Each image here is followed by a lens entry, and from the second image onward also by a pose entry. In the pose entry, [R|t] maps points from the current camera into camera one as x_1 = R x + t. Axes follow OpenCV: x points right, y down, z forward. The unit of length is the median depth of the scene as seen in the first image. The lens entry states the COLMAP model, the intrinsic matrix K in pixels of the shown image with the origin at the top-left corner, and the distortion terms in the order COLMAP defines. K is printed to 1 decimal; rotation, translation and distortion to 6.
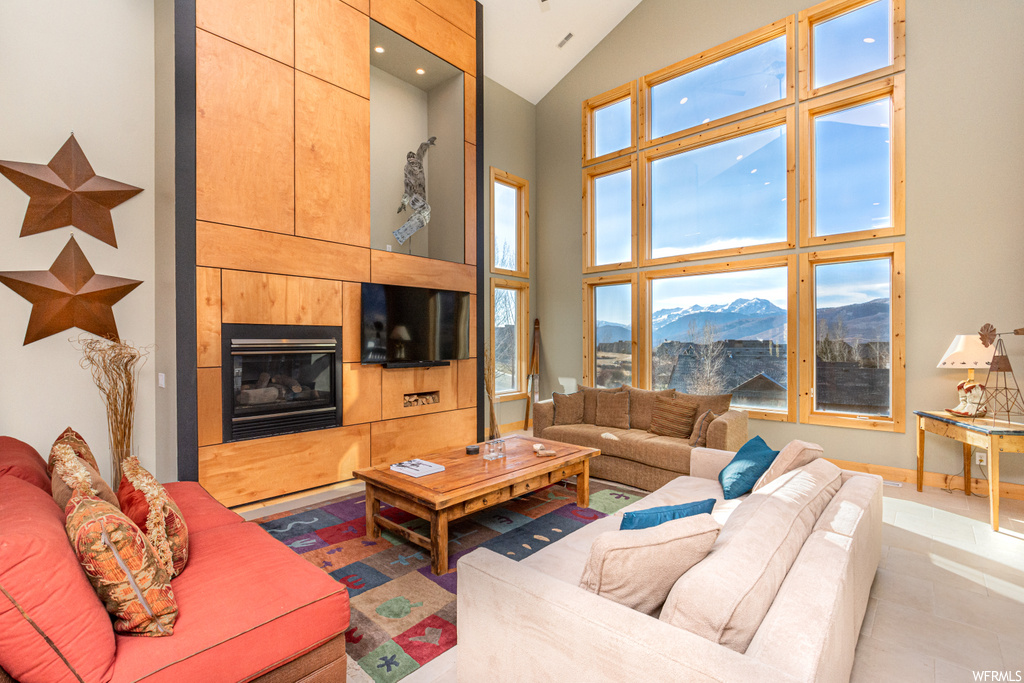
lens RADIAL K [[450.2, 0, 506.9], [0, 450.2, 342.7], [0, 0, 1]] dist [-0.003092, 0.001458]
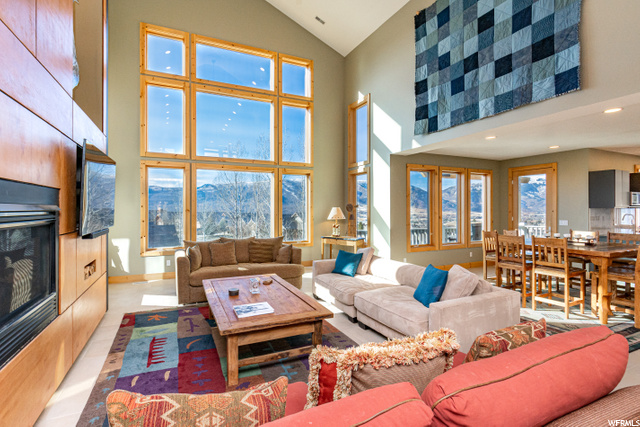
lens RADIAL K [[281.4, 0, 313.6], [0, 281.4, 209.3], [0, 0, 1]] dist [-0.003092, 0.001458]
pose [[0.413565, 0.003054, 0.910469, -0.574816], [0.001011, 0.999992, -0.003813, 0.000648], [-0.910474, 0.002498, 0.413559, 0.362616]]
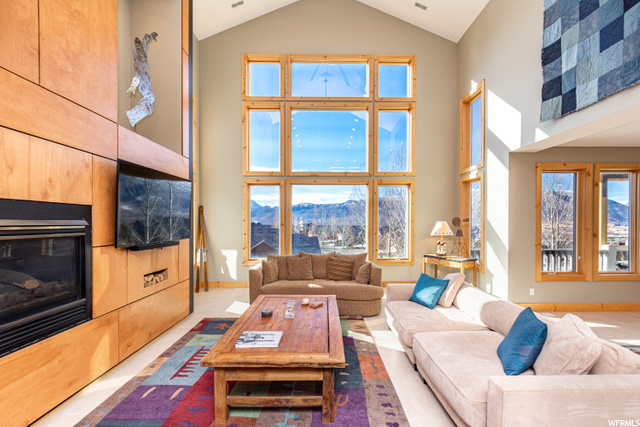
lens RADIAL K [[281.4, 0, 321.9], [0, 281.4, 226.2], [0, 0, 1]] dist [-0.003092, 0.001458]
pose [[0.732905, -0.003382, 0.680322, -0.412566], [-0.002331, 0.999969, 0.007482, -0.001601], [-0.680327, -0.007070, 0.732875, 0.293961]]
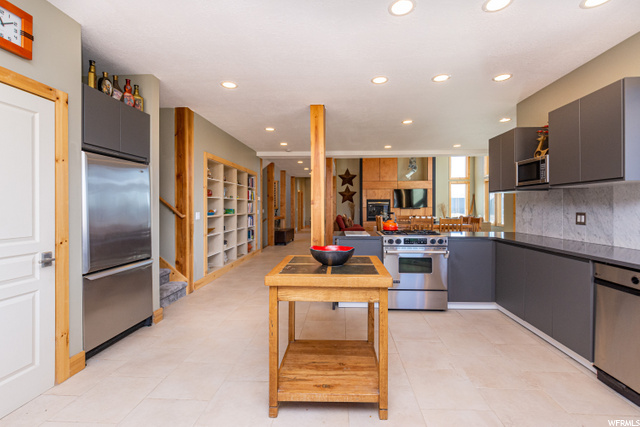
lens RADIAL K [[281.4, 0, 321.7], [0, 281.4, 209.4], [0, 0, 1]] dist [-0.003092, 0.001458]
pose [[0.634843, 0.005390, -0.772622, 1.380279], [-0.001154, 0.999981, 0.006029, 0.050000], [0.772640, -0.002936, 0.634837, -1.325435]]
